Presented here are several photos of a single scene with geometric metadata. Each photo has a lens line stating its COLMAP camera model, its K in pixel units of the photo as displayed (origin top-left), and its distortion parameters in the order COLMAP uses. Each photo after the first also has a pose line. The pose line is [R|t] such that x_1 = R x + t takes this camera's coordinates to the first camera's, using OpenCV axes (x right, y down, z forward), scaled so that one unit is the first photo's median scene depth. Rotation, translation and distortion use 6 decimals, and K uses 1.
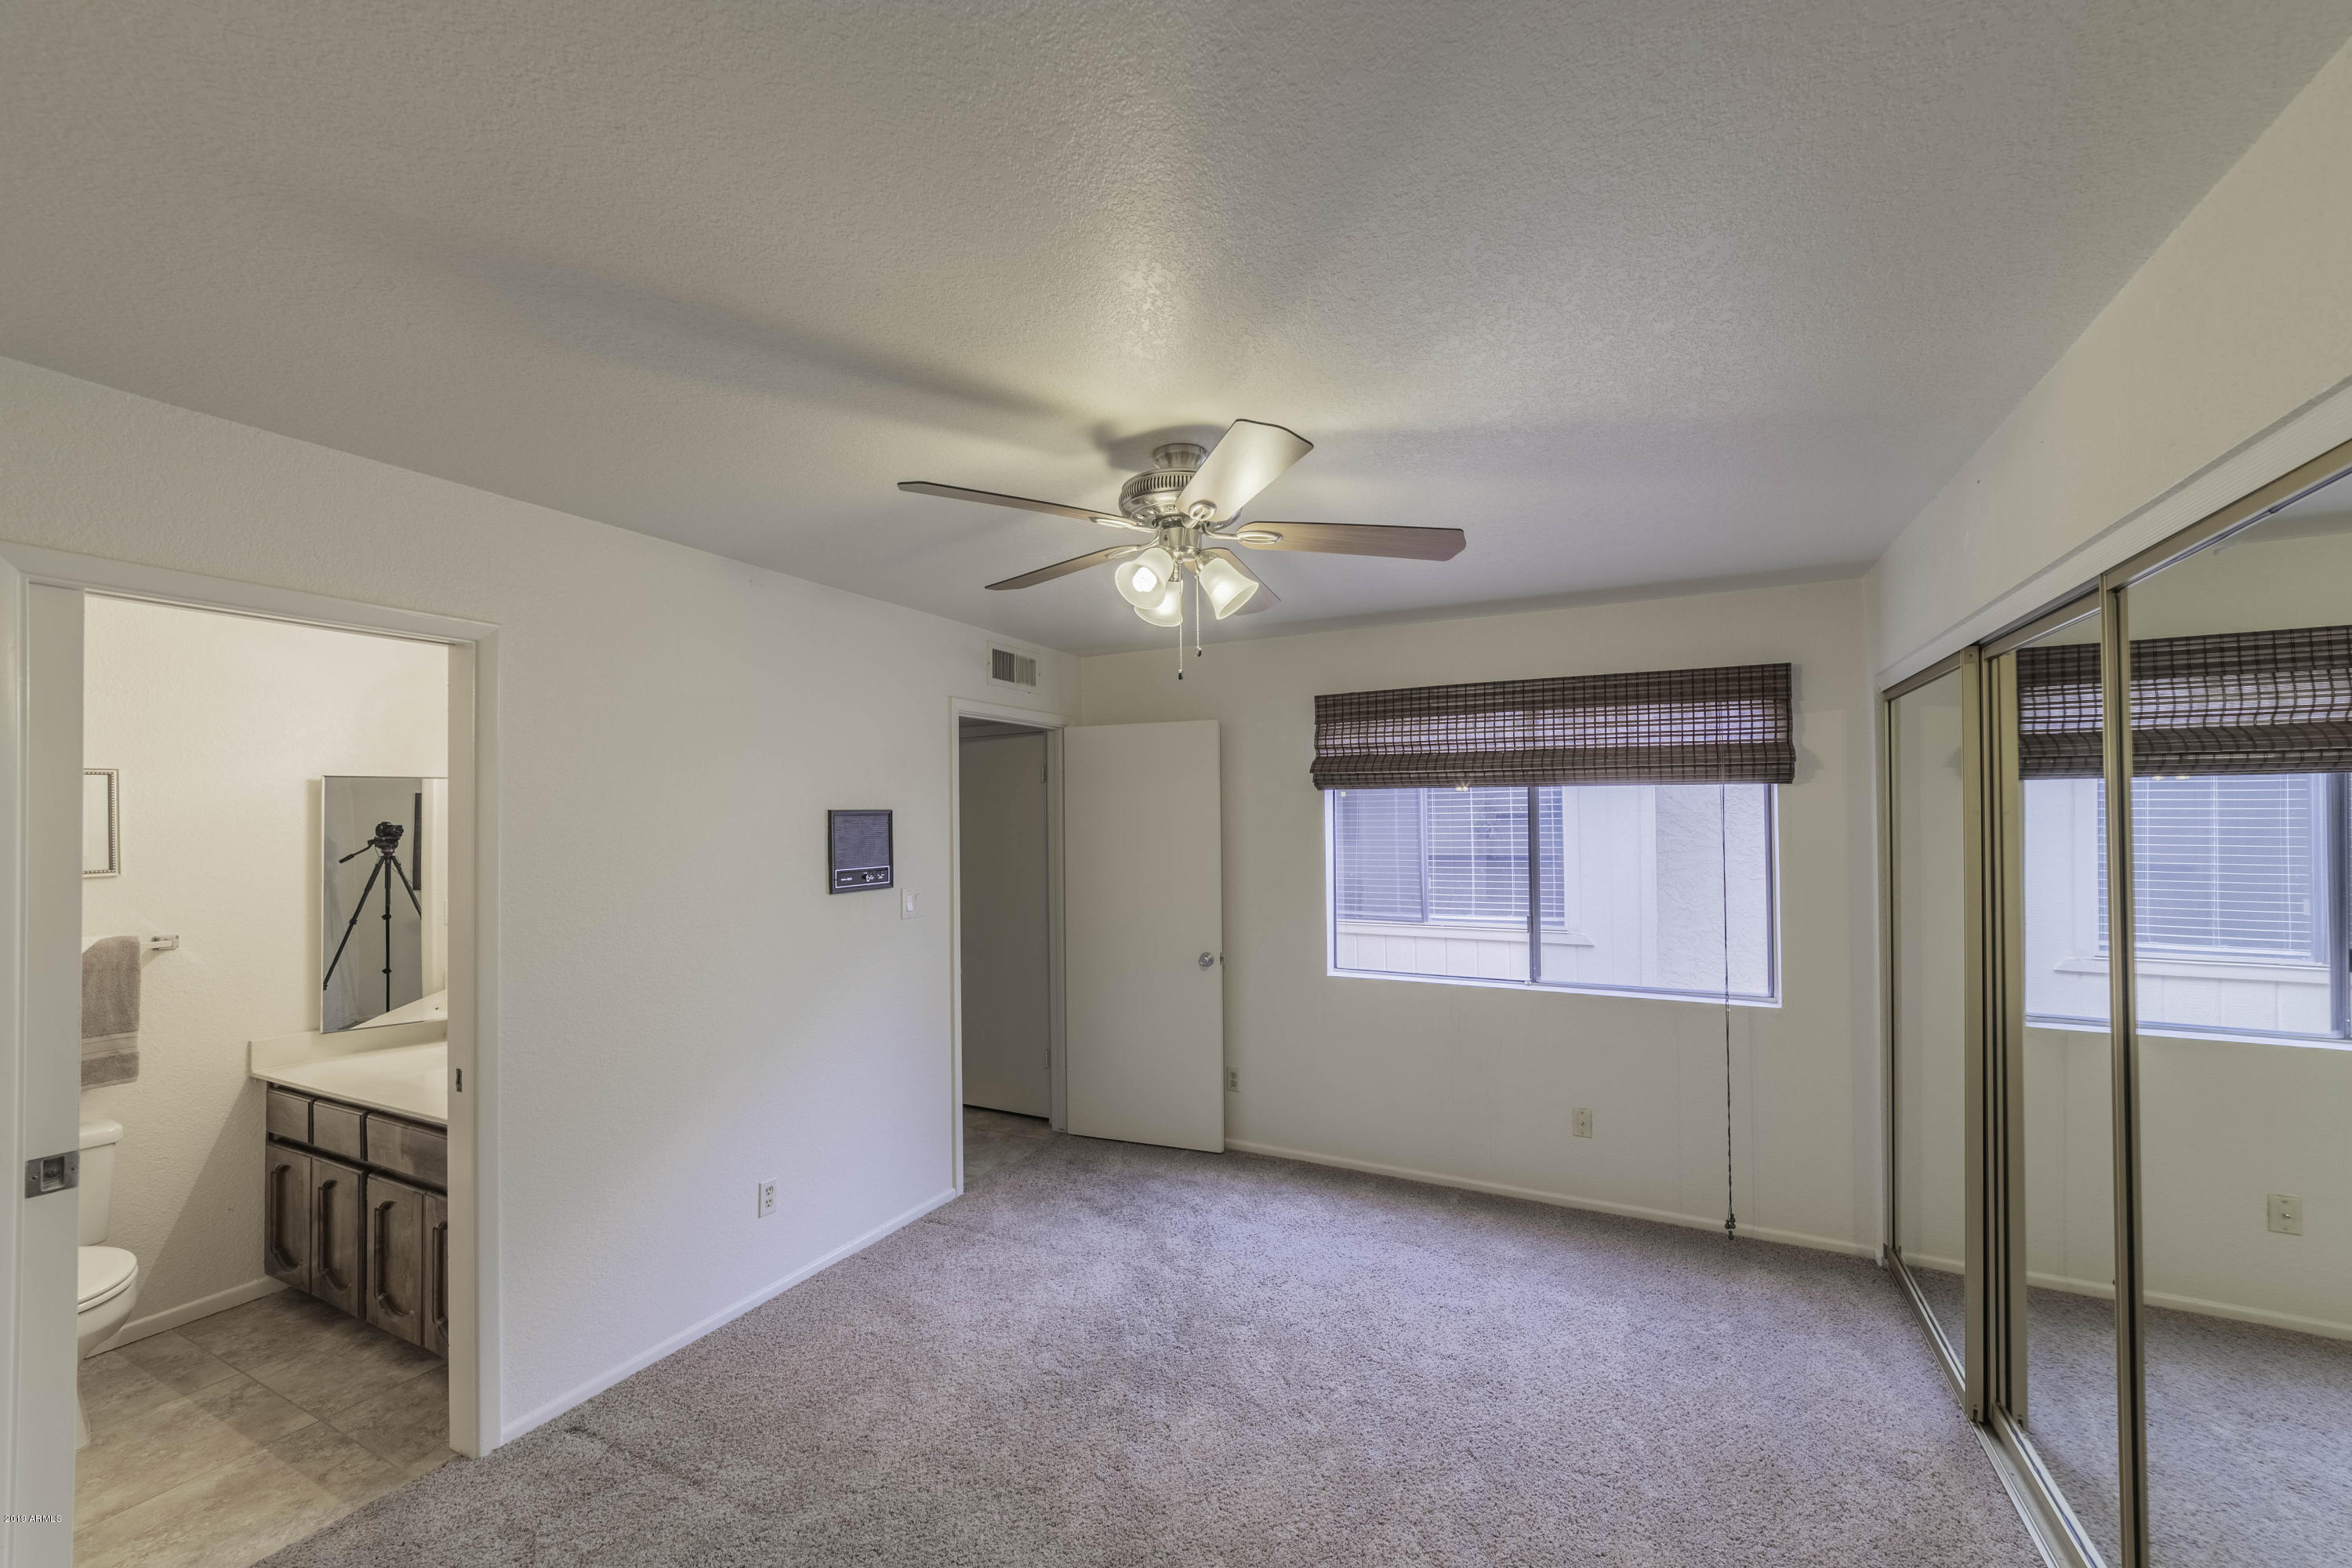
lens RADIAL K [[925.4, 0, 1221.0], [0, 925.4, 810.9], [0, 0, 1]] dist [-0.002862, 0.000723]
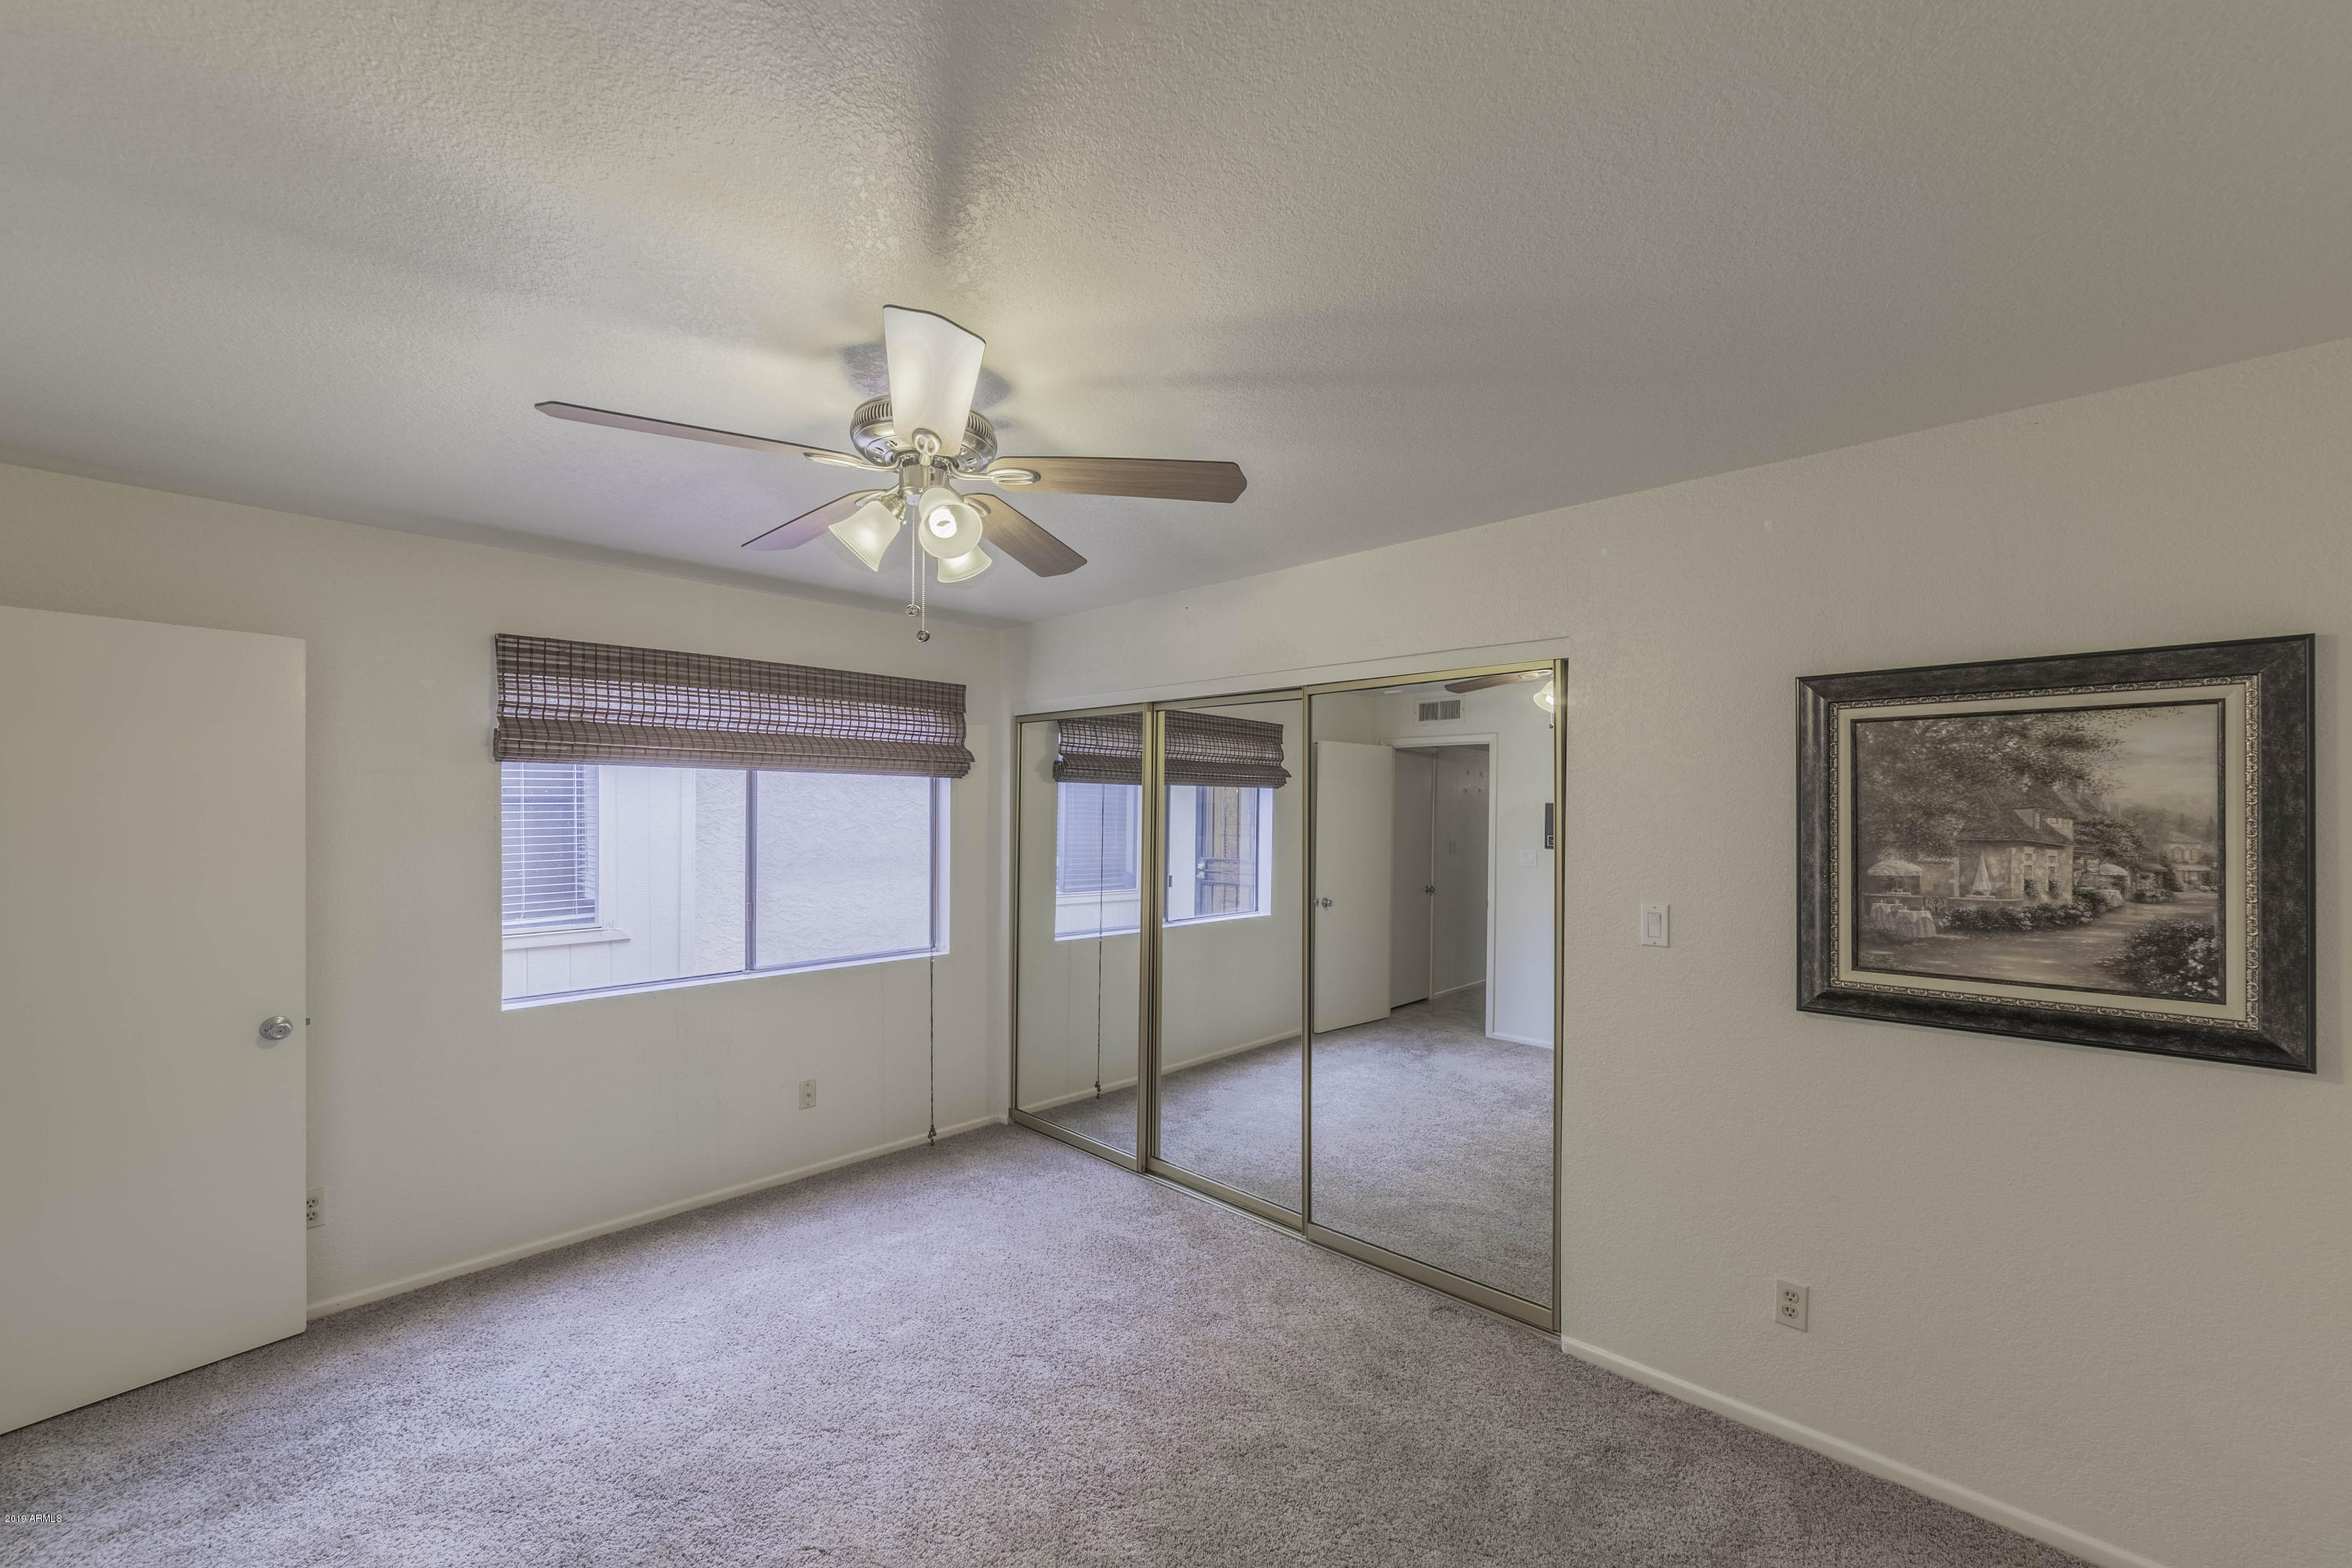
lens RADIAL K [[925.4, 0, 1173.8], [0, 925.4, 803.9], [0, 0, 1]] dist [-0.002862, 0.000723]
pose [[0.305492, 0.006359, 0.952173, -0.476795], [-0.019858, 0.999803, -0.000306, 0.000741], [-0.951988, -0.018815, 0.305558, 0.289921]]
